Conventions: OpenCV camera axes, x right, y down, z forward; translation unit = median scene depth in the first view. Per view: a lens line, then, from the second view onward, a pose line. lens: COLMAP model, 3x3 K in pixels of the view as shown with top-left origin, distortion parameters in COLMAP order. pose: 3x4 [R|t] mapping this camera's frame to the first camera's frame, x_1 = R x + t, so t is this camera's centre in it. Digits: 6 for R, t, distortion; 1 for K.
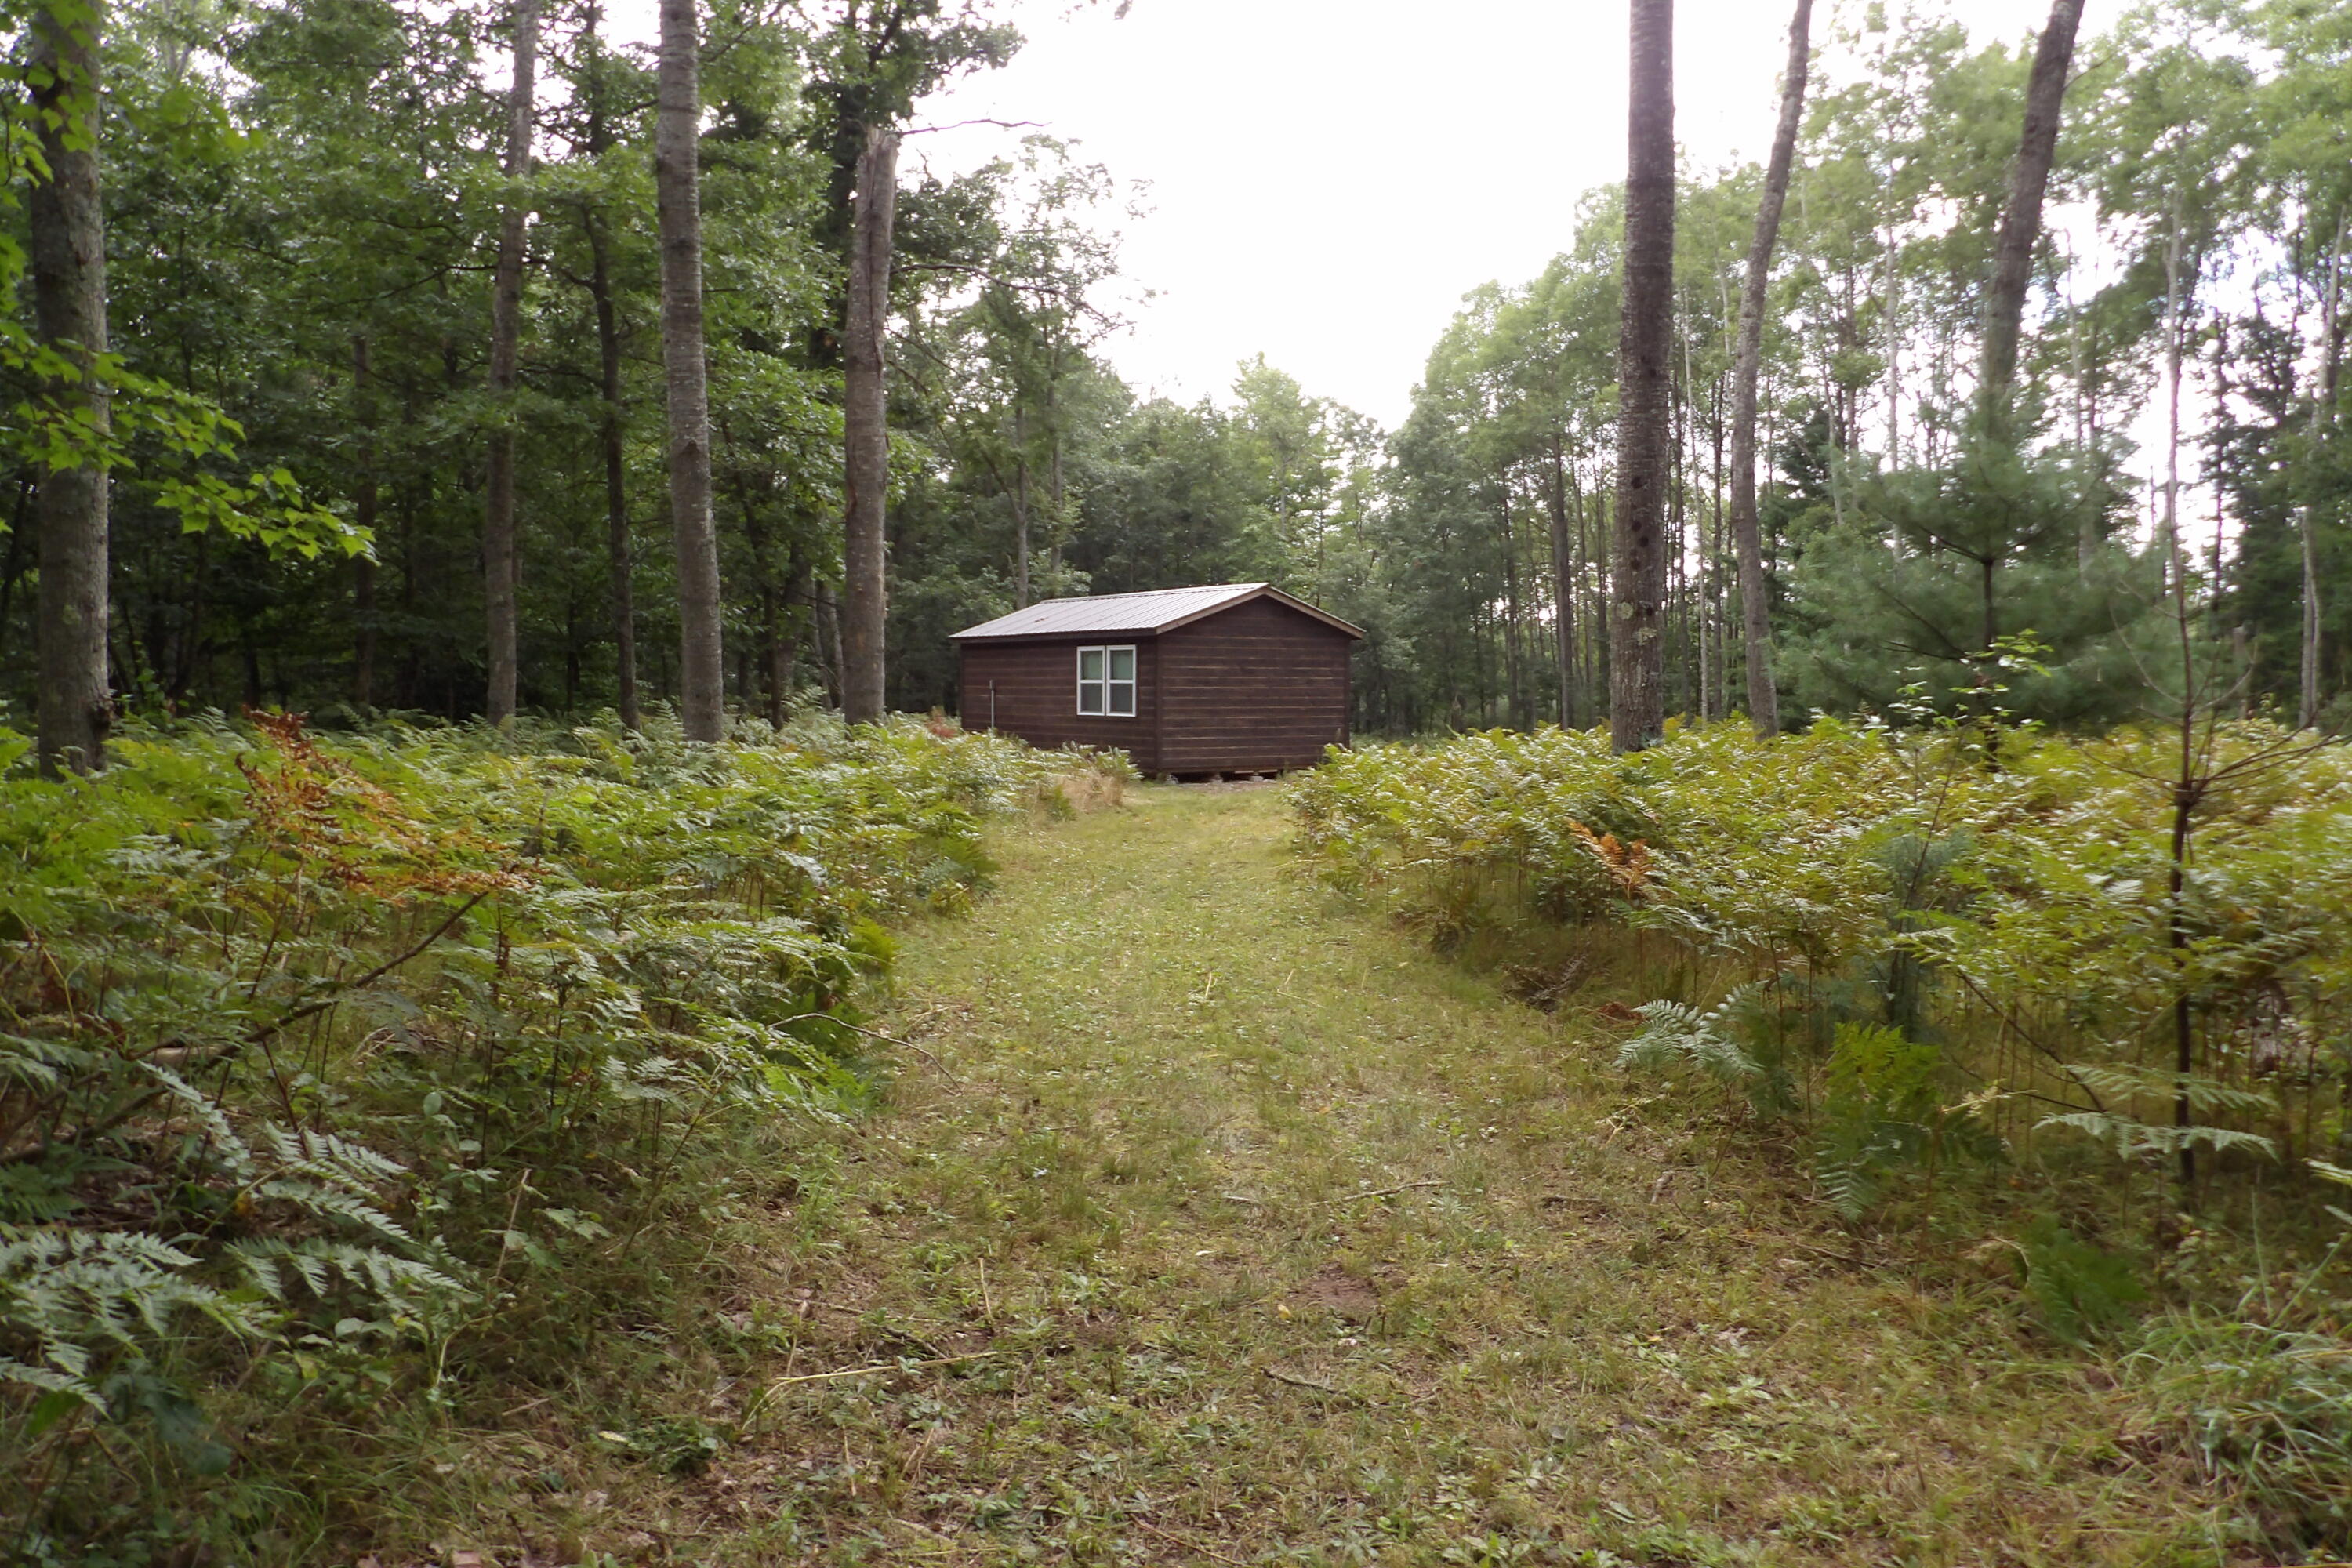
lens RADIAL K [[1680.3, 0, 1174.7], [0, 1680.3, 792.2], [0, 0, 1]] dist [-0.033162, 0.033383]
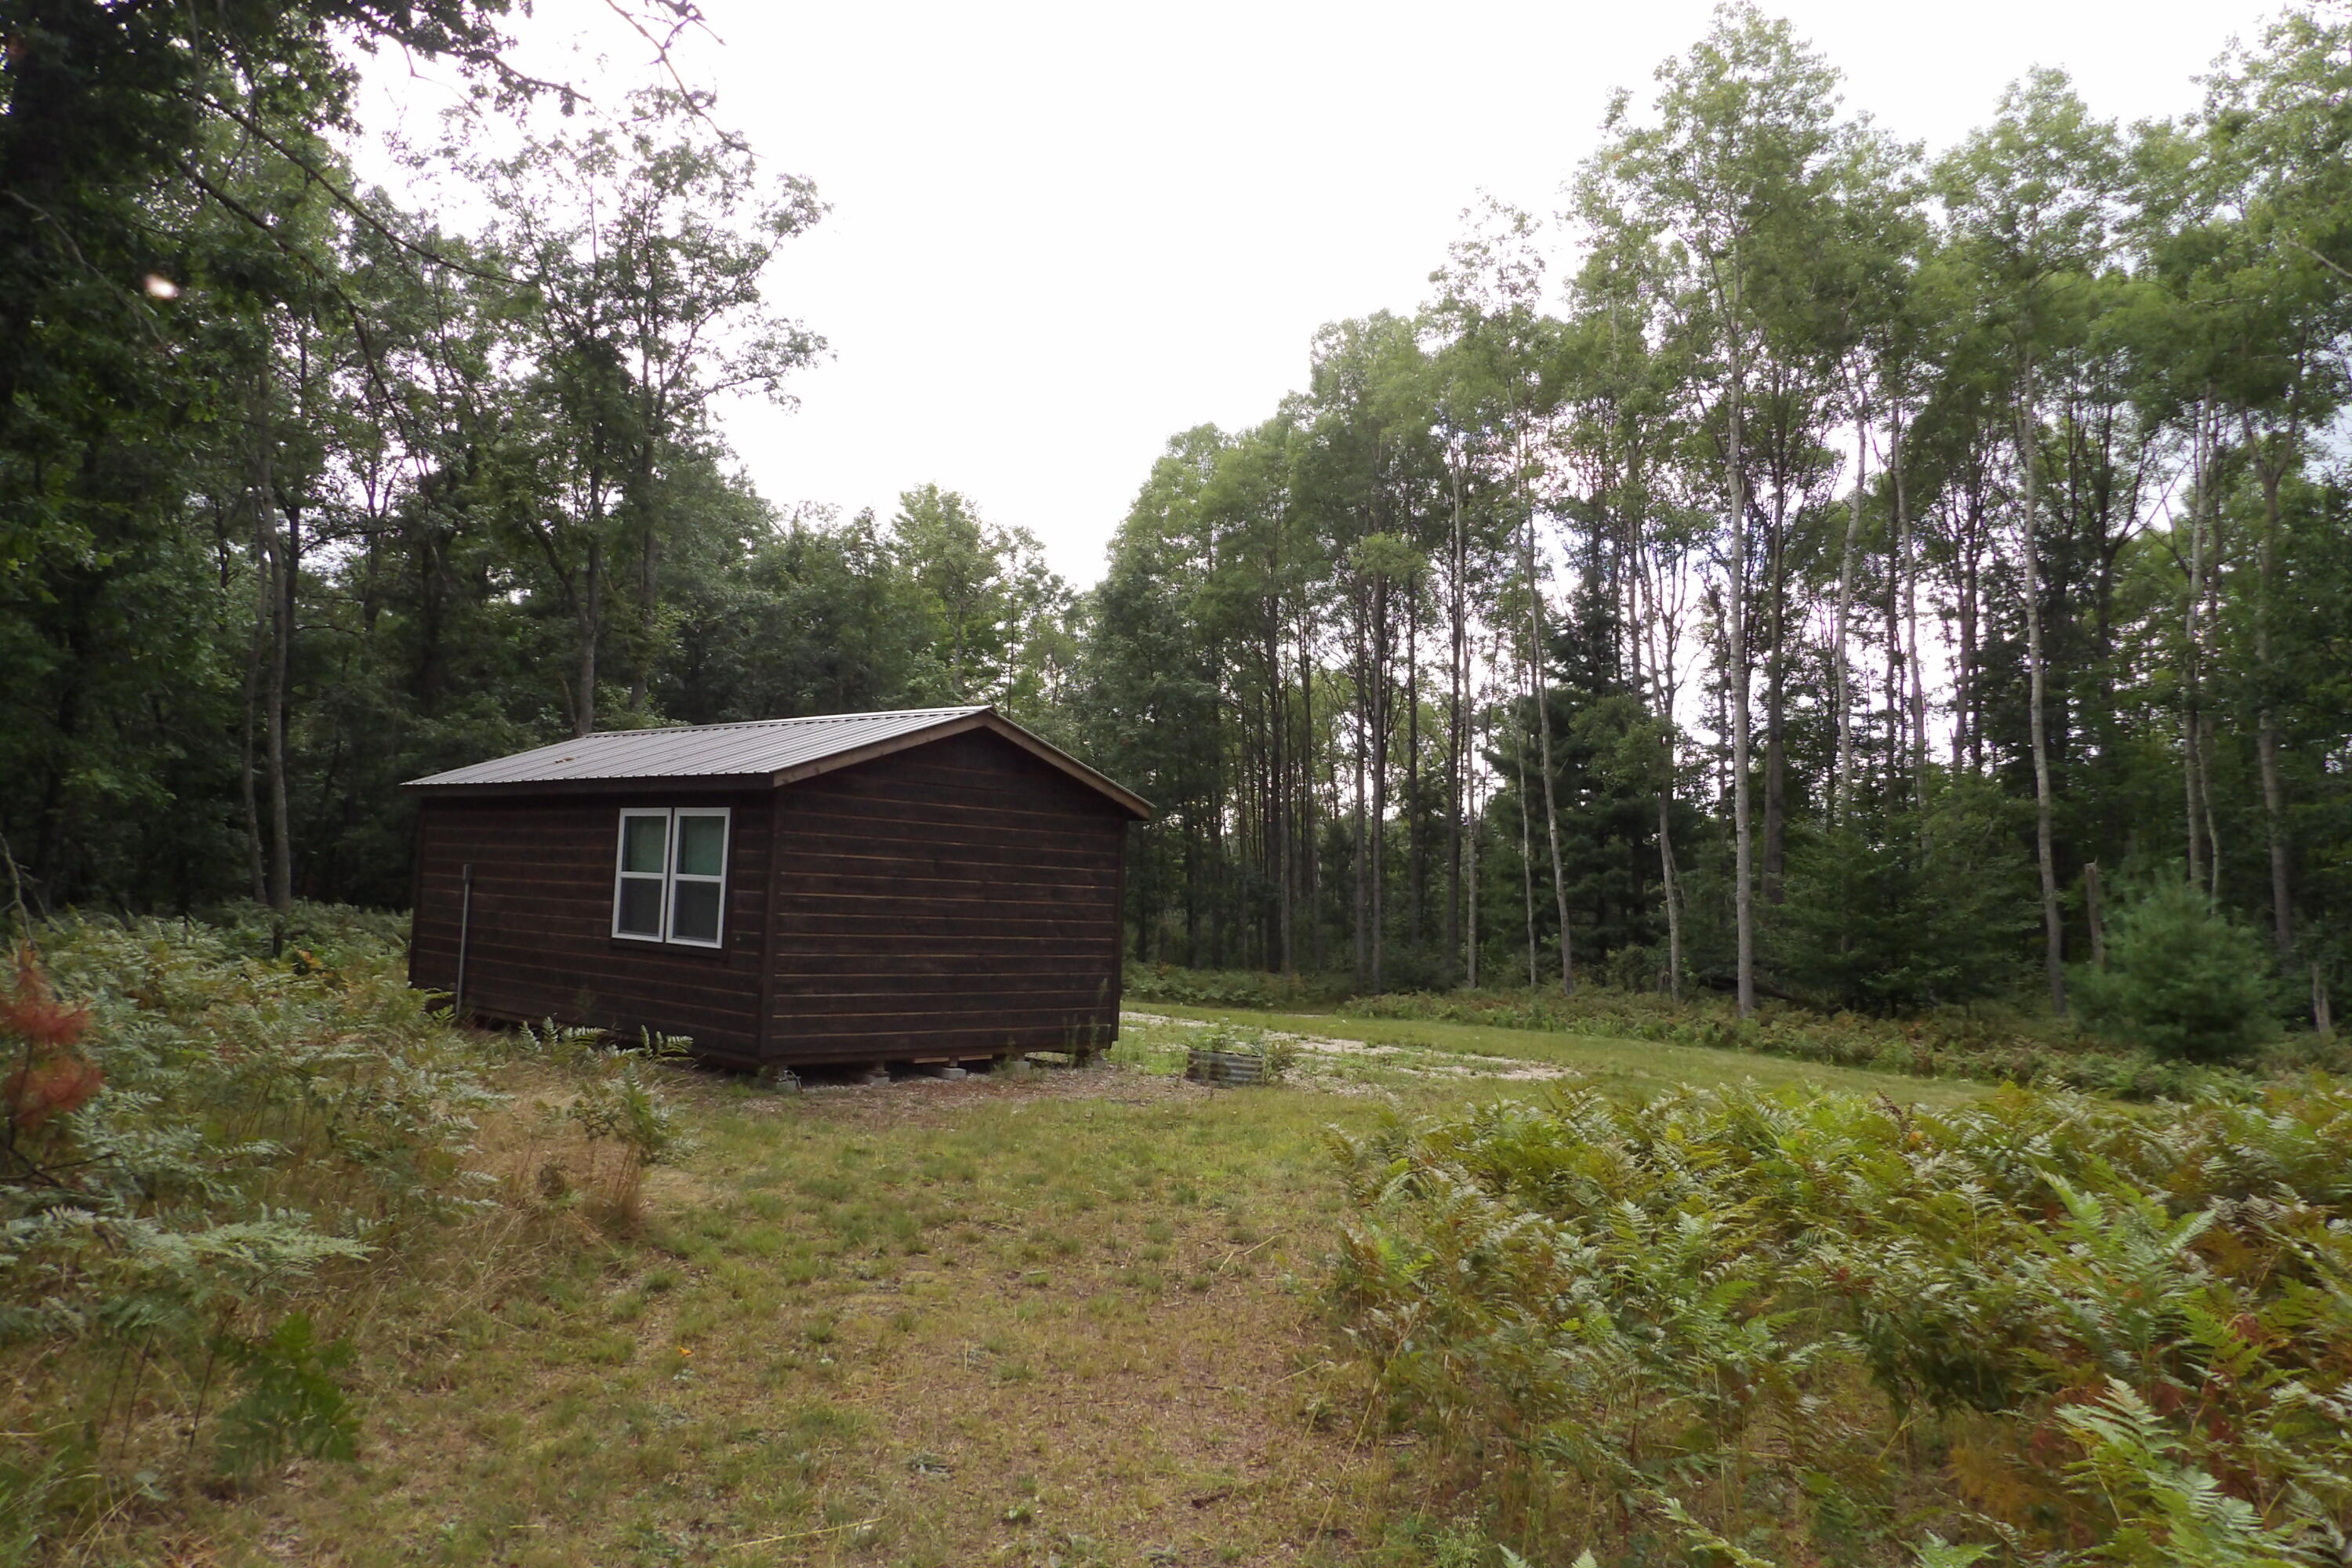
lens RADIAL K [[1680.3, 0, 1179.8], [0, 1680.3, 783.5], [0, 0, 1]] dist [-0.033162, 0.033383]
pose [[0.975139, 0.053766, 0.214973, -0.000131], [-0.027113, 0.991779, -0.125060, -0.015431], [-0.219930, 0.116122, 0.968580, 0.210012]]
